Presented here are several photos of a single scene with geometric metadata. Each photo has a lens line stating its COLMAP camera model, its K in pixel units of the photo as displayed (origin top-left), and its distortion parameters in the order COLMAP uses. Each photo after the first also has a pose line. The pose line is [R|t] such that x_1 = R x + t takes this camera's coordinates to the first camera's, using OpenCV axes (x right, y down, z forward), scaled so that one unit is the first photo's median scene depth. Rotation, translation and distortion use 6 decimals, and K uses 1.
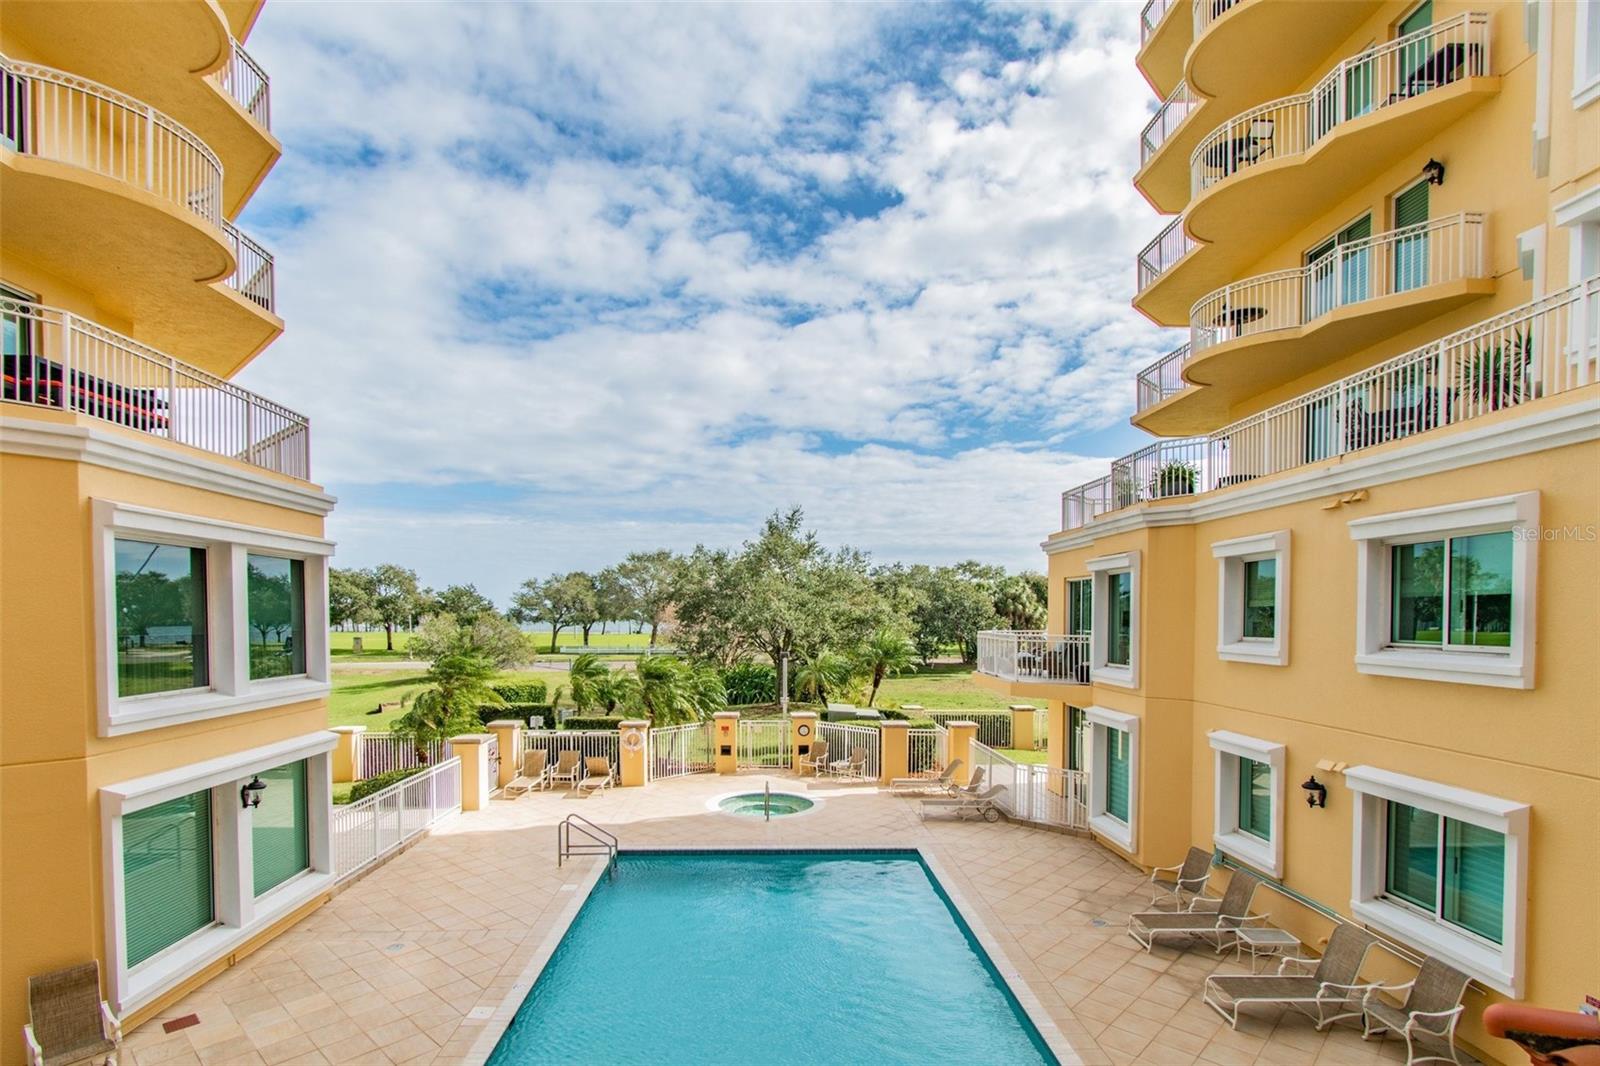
lens RADIAL K [[745.2, 0, 799.0], [0, 745.2, 631.4], [0, 0, 1]] dist [-0.000658, -0.000505]
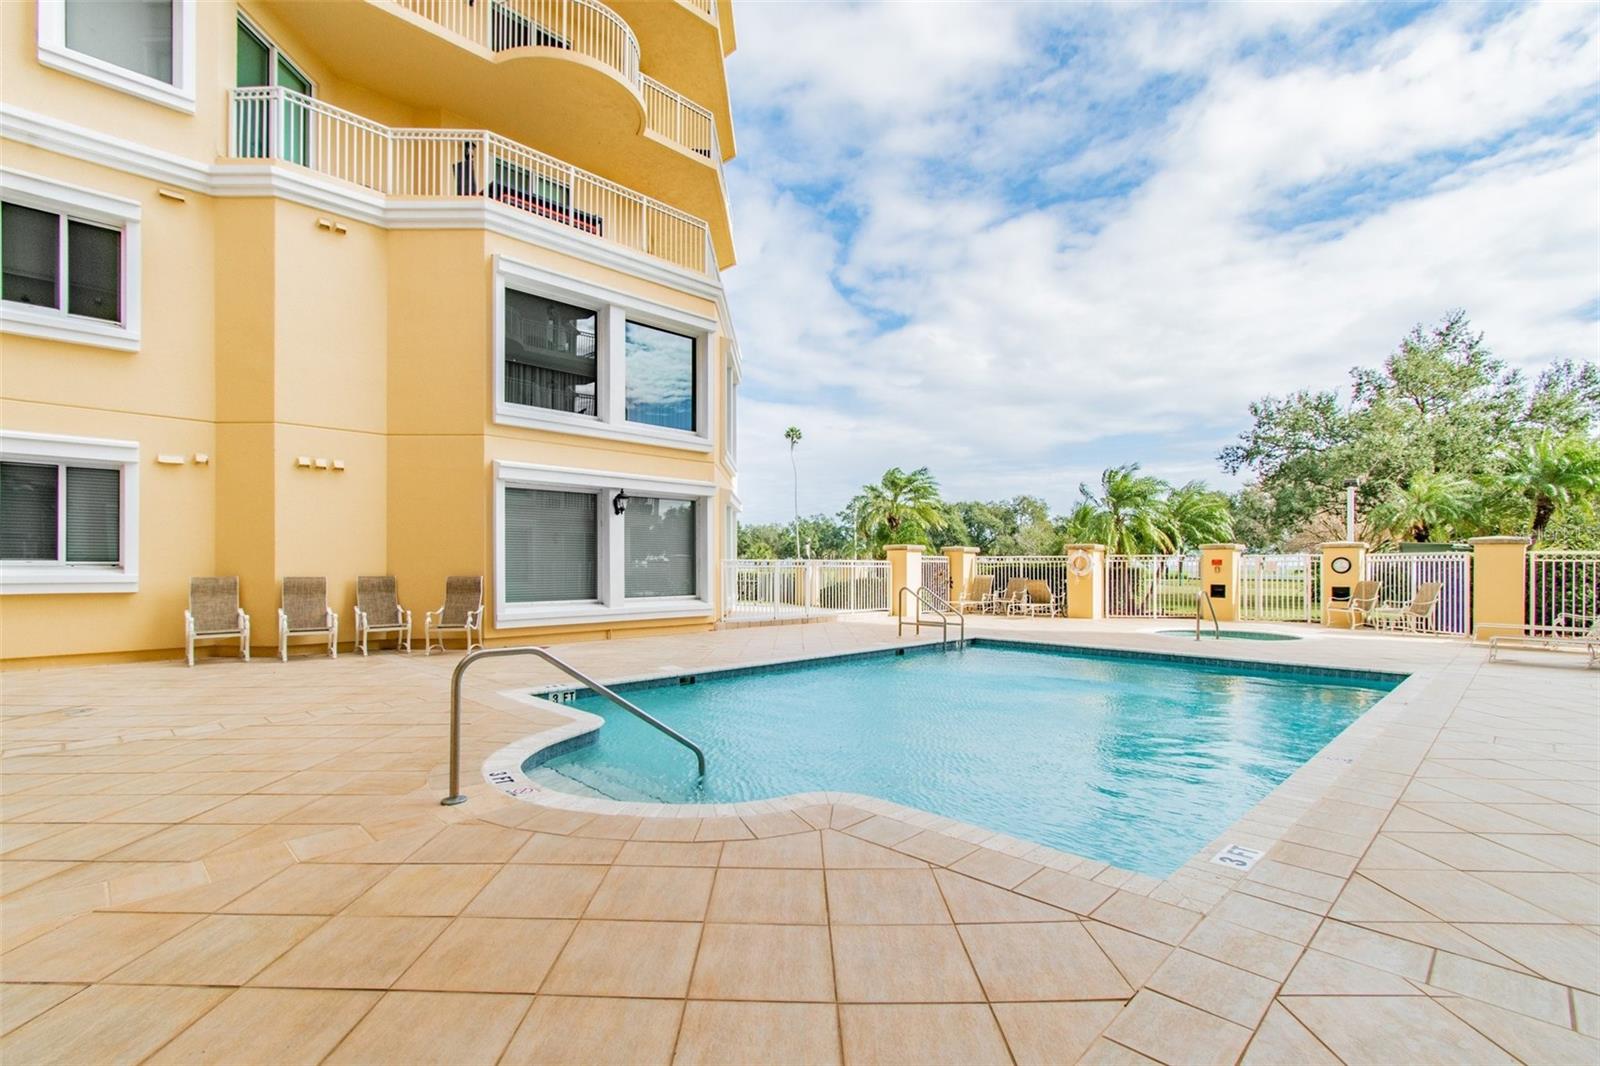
lens RADIAL K [[733.7, 0, 801.7], [0, 733.7, 567.8], [0, 0, 1]] dist [0.000906, -0.000082]
pose [[0.670081, 0.006866, -0.742257, 0.194083], [-0.017062, 0.999835, -0.006154, 0.164656], [0.742092, 0.016788, 0.670088, 0.200977]]
